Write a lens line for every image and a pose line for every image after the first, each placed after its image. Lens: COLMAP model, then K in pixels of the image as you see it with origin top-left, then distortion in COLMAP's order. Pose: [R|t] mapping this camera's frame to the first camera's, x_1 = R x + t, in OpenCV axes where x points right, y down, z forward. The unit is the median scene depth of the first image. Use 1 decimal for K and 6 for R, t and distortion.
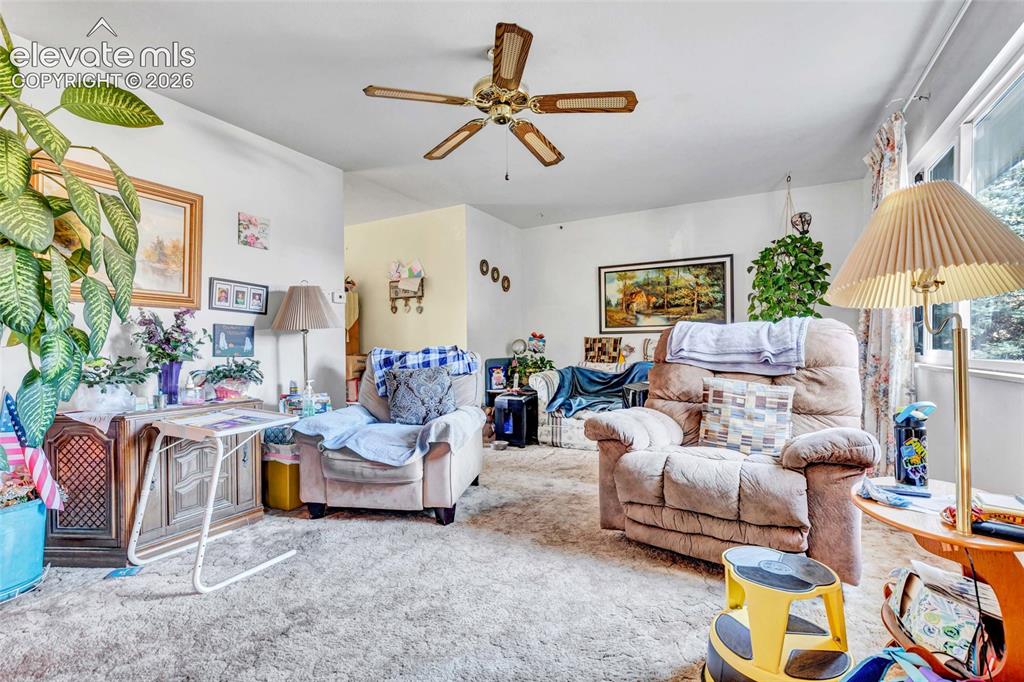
lens RADIAL K [[464.5, 0, 513.8], [0, 464.5, 346.2], [0, 0, 1]] dist [0.001637, -0.000602]
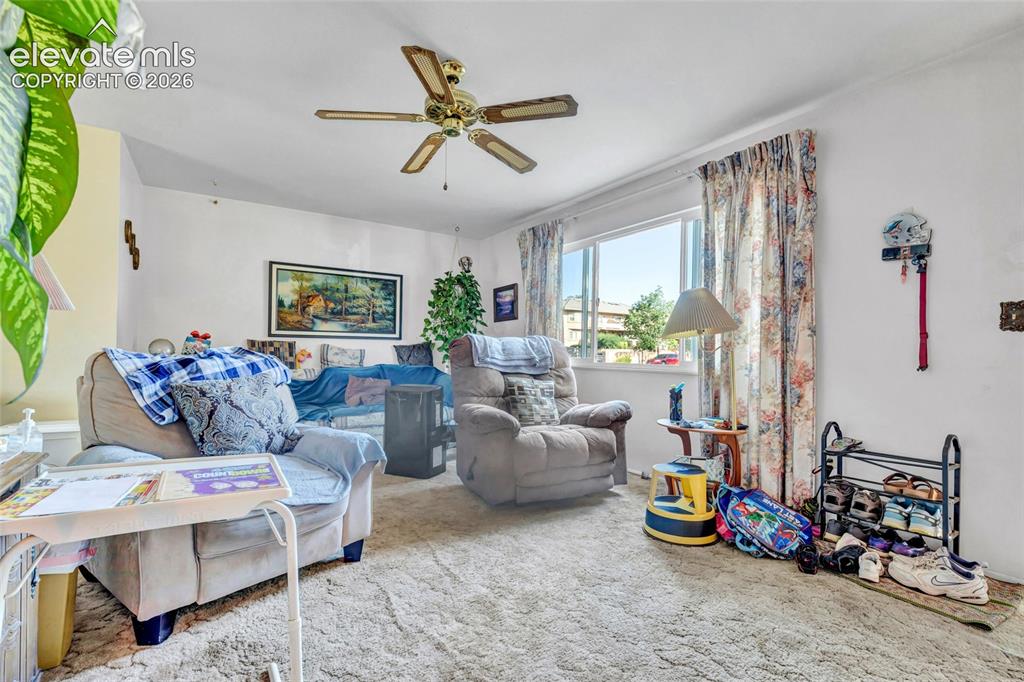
lens RADIAL K [[464.5, 0, 511.1], [0, 464.5, 345.4], [0, 0, 1]] dist [0.001637, -0.000602]
pose [[0.472082, 0.030494, 0.881027, -0.412997], [-0.018195, 0.999526, -0.024846, 0.004419], [-0.881367, -0.004301, 0.472413, 0.188848]]
